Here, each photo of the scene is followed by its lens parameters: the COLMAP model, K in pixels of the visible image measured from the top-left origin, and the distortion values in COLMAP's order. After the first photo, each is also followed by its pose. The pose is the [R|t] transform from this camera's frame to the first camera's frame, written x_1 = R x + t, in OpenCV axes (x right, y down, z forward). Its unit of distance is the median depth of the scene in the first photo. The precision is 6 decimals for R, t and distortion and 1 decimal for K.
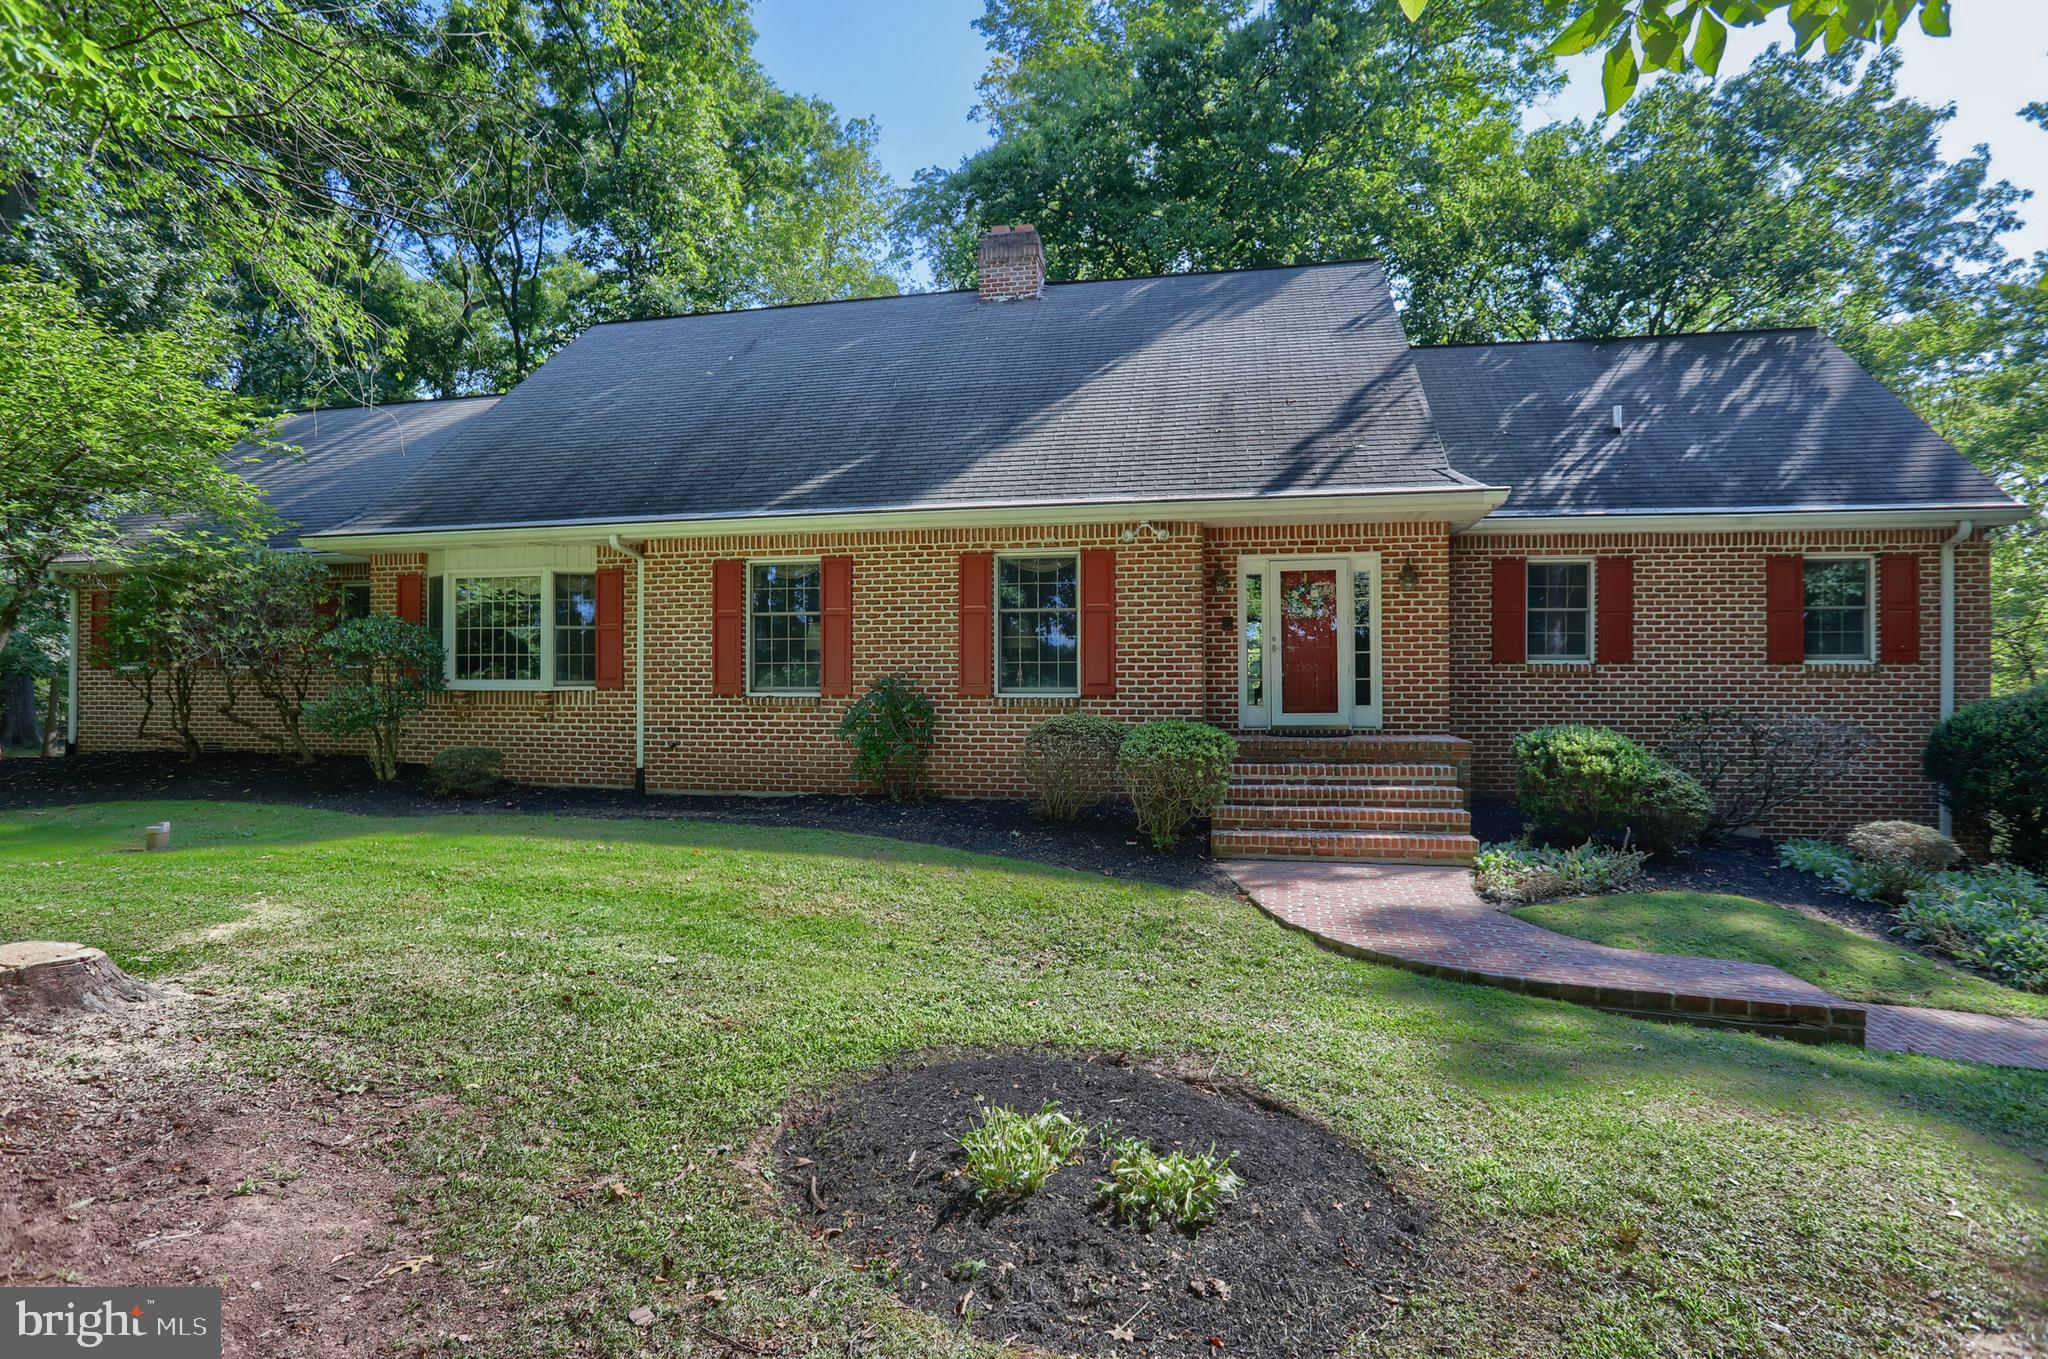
lens RADIAL K [[1008.1, 0, 1028.4], [0, 1008.1, 670.5], [0, 0, 1]] dist [-0.022775, 0.000119]
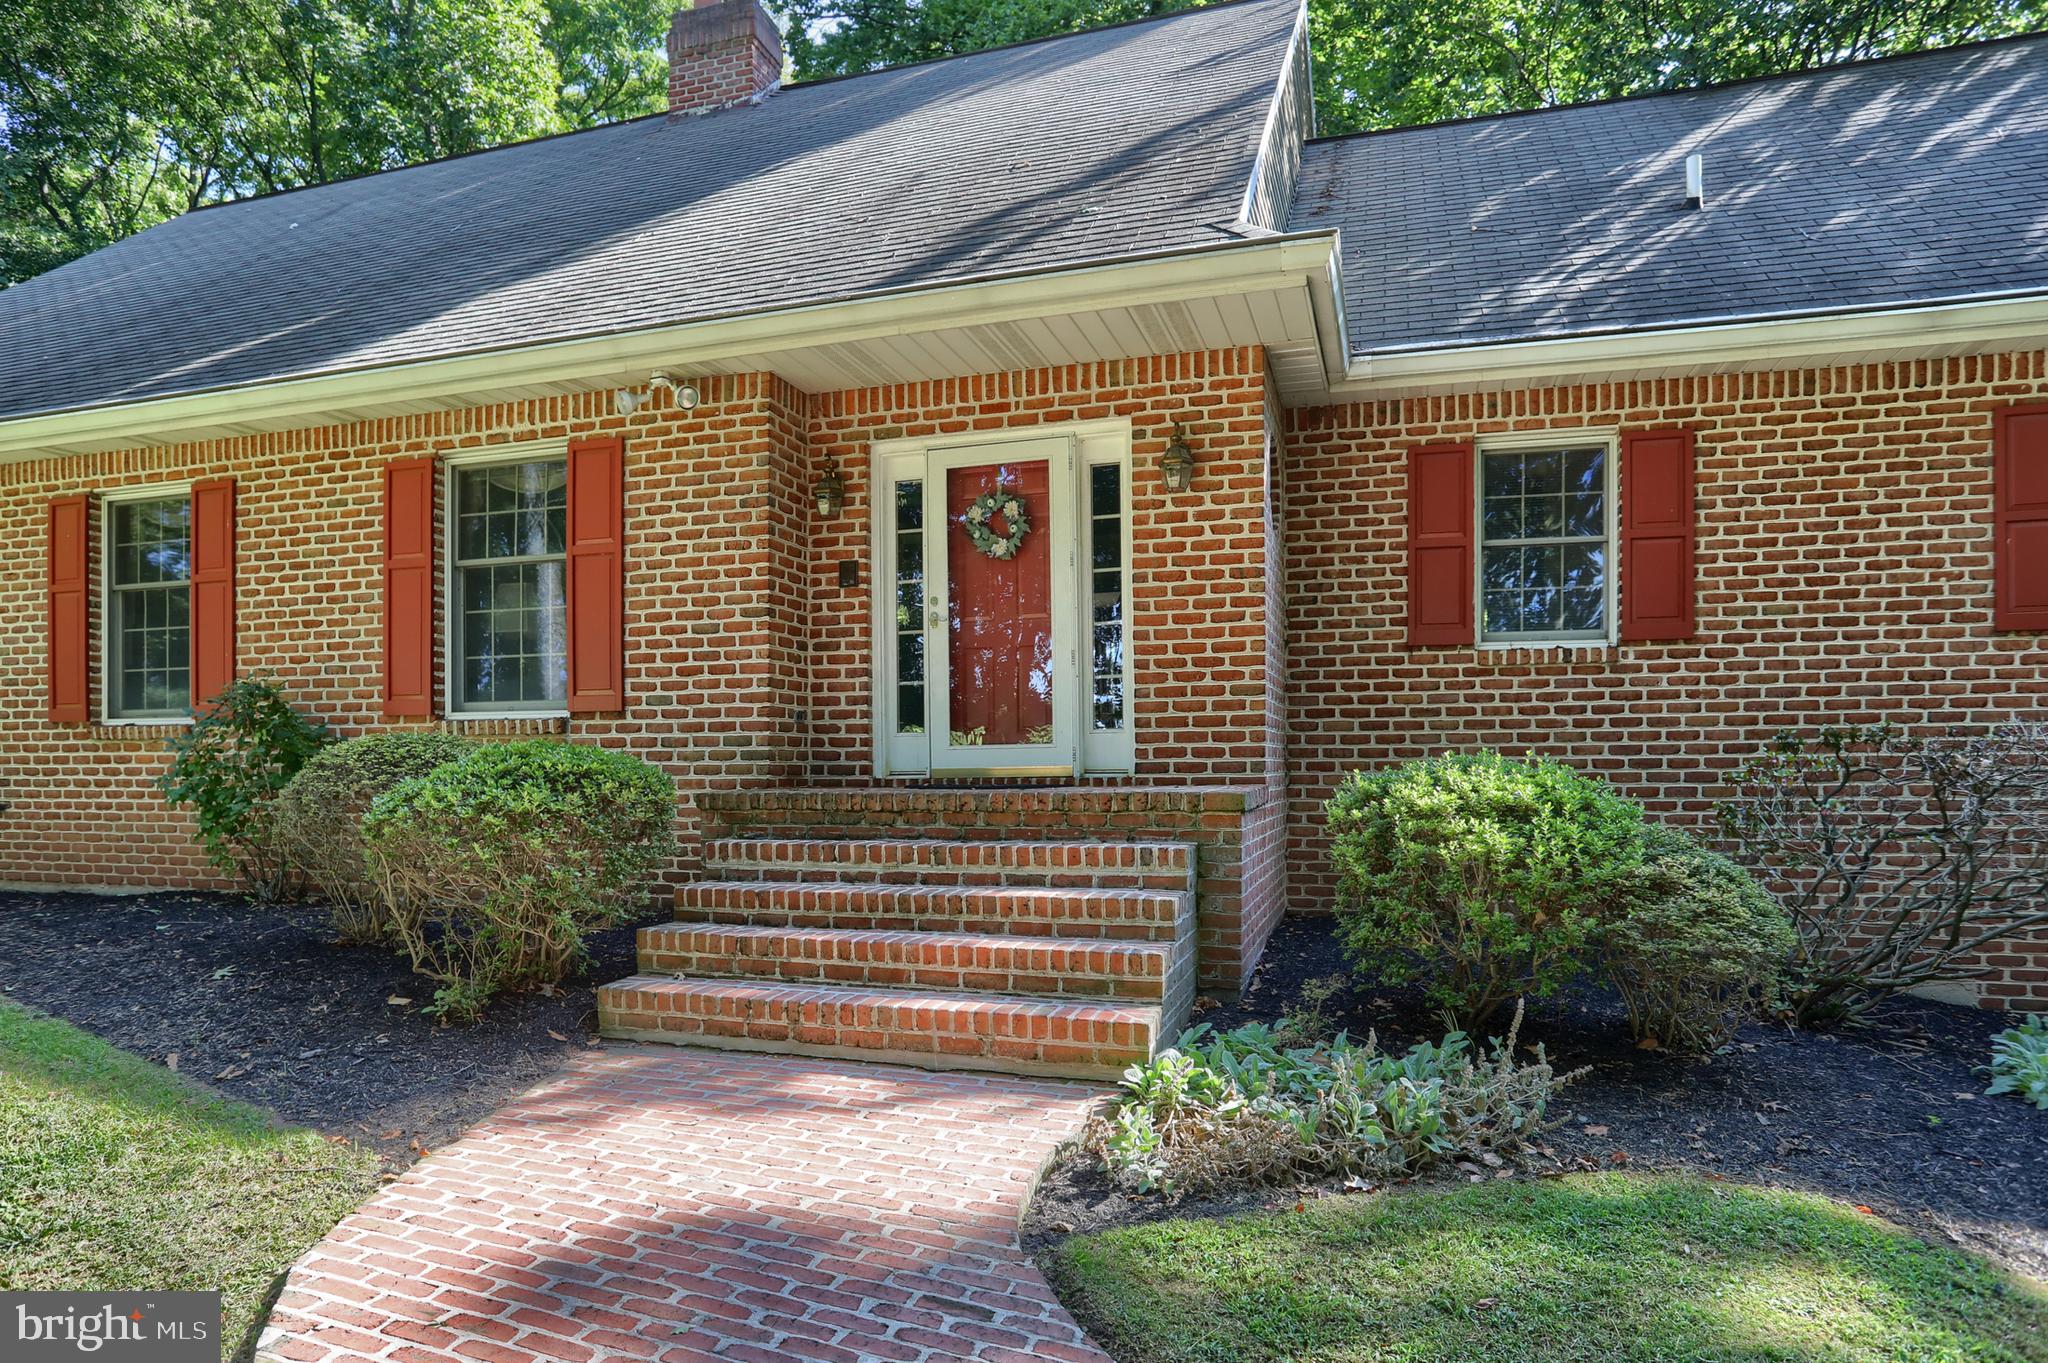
lens RADIAL K [[1170.9, 0, 1020.6], [0, 1170.9, 767.4], [0, 0, 1]] dist [-0.038672, 0.017414]
pose [[0.991842, -0.004279, -0.127405, 0.367133], [0.005581, 0.999936, 0.009866, 0.048557], [0.127355, -0.010497, 0.991802, 0.417888]]
